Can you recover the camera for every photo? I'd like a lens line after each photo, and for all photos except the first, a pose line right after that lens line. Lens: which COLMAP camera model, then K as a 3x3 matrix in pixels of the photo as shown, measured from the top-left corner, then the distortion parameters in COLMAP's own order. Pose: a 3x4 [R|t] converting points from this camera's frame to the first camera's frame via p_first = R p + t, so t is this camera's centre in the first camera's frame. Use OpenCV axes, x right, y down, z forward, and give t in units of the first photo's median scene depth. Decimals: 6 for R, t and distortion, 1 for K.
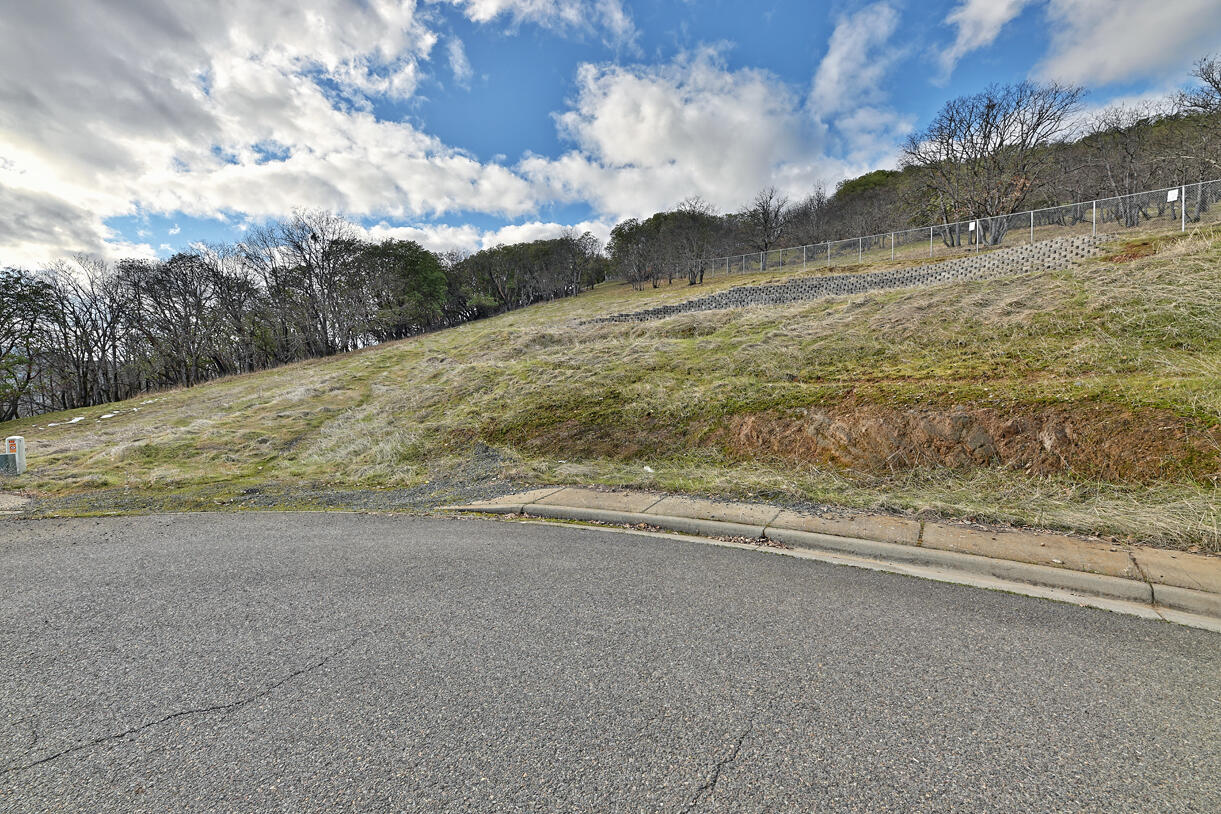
lens RADIAL K [[505.3, 0, 609.5], [0, 505.3, 408.0], [0, 0, 1]] dist [-0.001866, -0.001164]
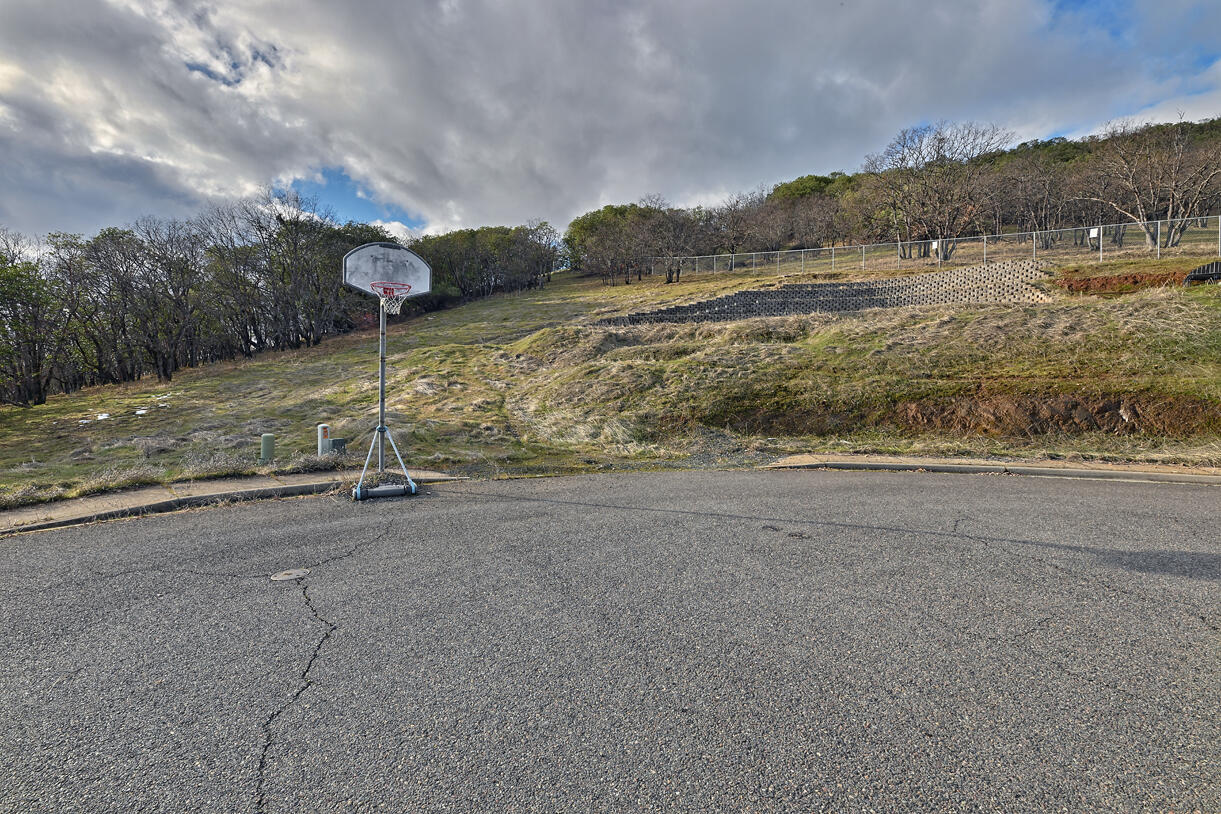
lens RADIAL K [[534.9, 0, 609.6], [0, 534.9, 407.0], [0, 0, 1]] dist [0.000740, 0.000654]
pose [[0.985462, -0.006335, 0.169775, -0.712260], [0.005309, 0.999965, 0.006493, 0.010711], [-0.169810, -0.005497, 0.985461, -0.295997]]
